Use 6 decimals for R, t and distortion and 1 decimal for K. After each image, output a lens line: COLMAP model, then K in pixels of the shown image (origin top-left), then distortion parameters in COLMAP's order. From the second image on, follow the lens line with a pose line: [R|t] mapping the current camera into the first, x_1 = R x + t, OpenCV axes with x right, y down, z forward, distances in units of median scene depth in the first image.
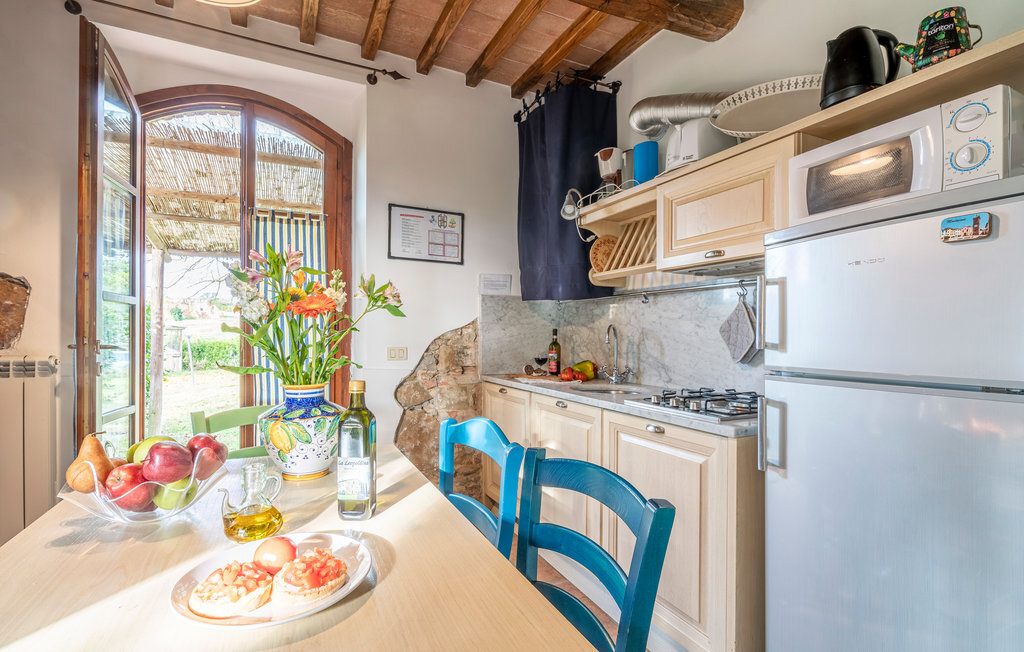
lens RADIAL K [[470.2, 0, 533.5], [0, 470.2, 335.8], [0, 0, 1]] dist [-0.008952, 0.004159]
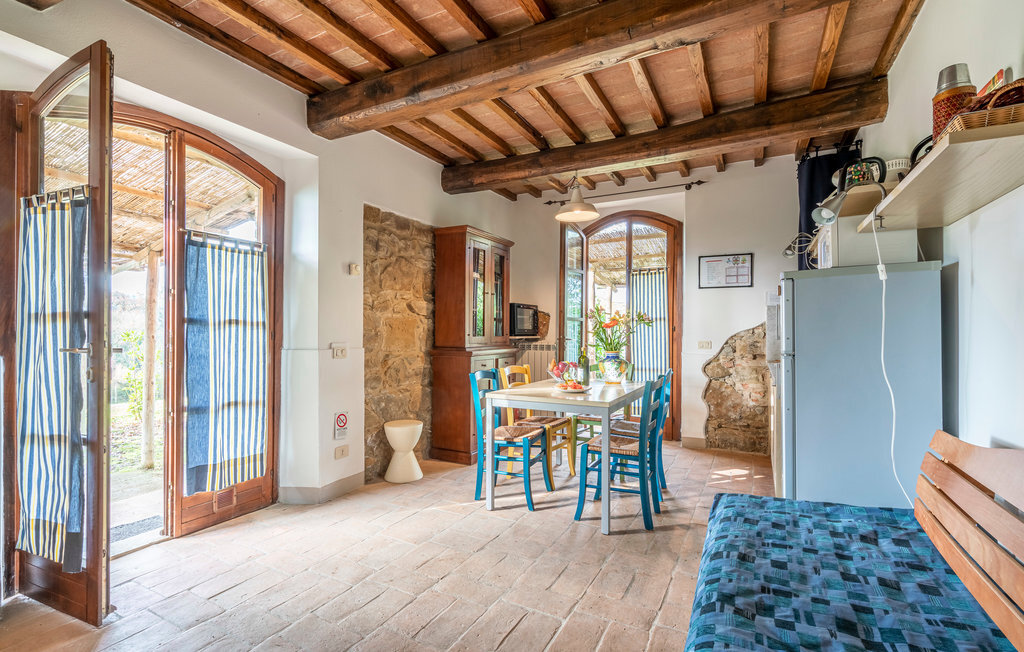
lens RADIAL K [[450.0, 0, 518.2], [0, 450.0, 324.9], [0, 0, 1]] dist [-0.003276, 0.001359]
pose [[0.592775, -0.020808, -0.805099, 0.658834], [0.005236, 0.999745, -0.021984, -0.001477], [0.805351, 0.008816, 0.592733, -0.522131]]
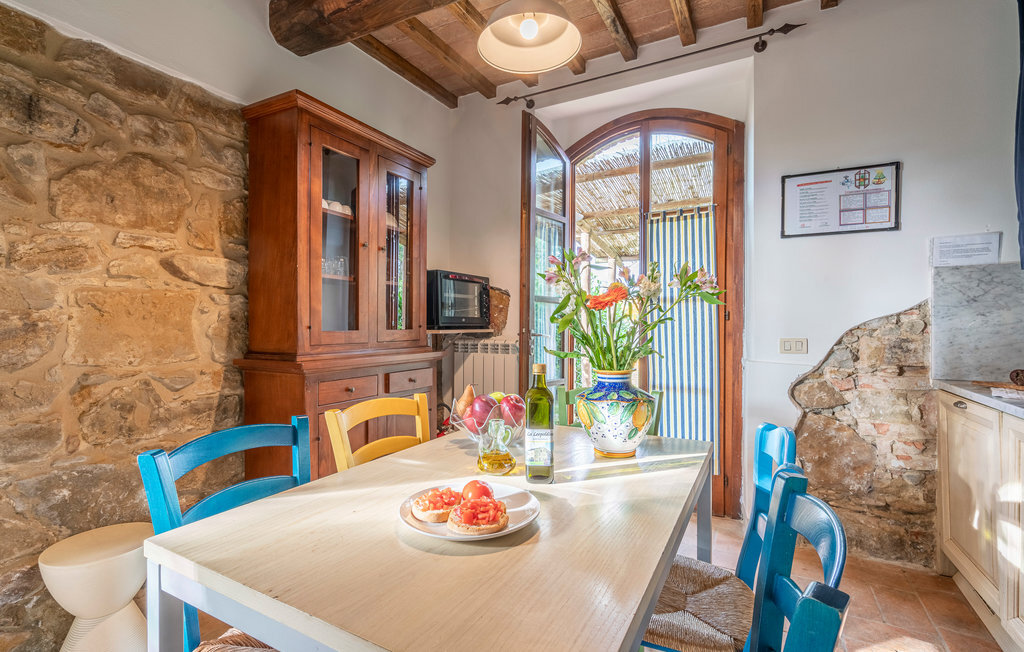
lens RADIAL K [[470.2, 0, 500.3], [0, 470.2, 320.5], [0, 0, 1]] dist [-0.008952, 0.004159]
pose [[0.560331, -0.016329, -0.828108, 0.134959], [0.007000, 0.999863, -0.014978, 0.000069], [0.828239, 0.002596, 0.560369, 0.072075]]
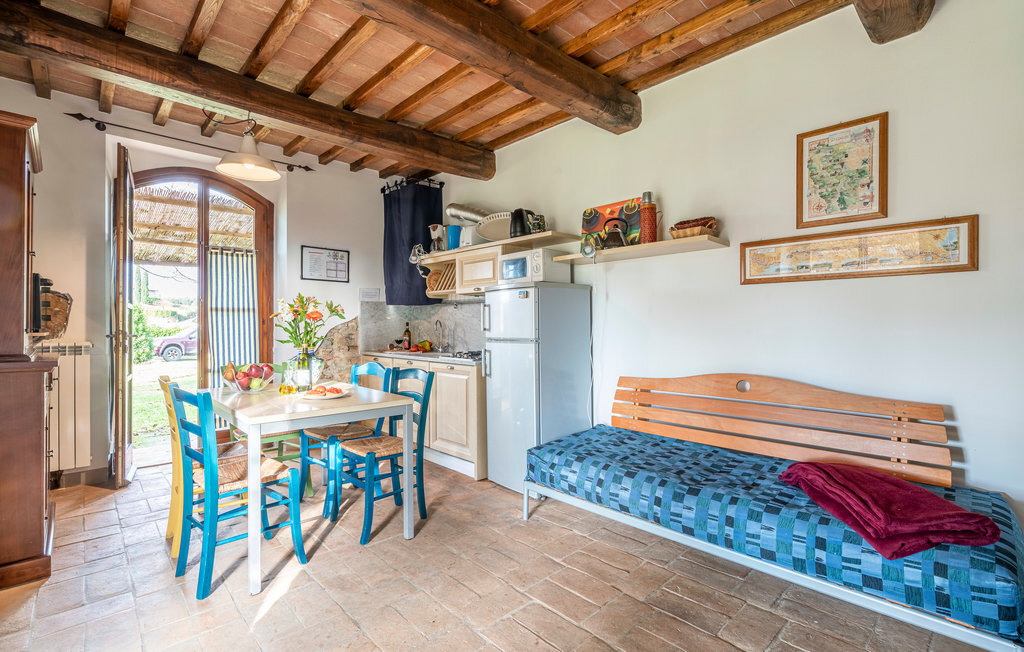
lens RADIAL K [[470.2, 0, 501.1], [0, 470.2, 322.6], [0, 0, 1]] dist [-0.008952, 0.004159]
pose [[0.974008, -0.008570, 0.226349, -0.009060], [0.009799, 0.999943, -0.004306, -0.002932], [-0.226300, 0.006412, 0.974037, -0.761065]]
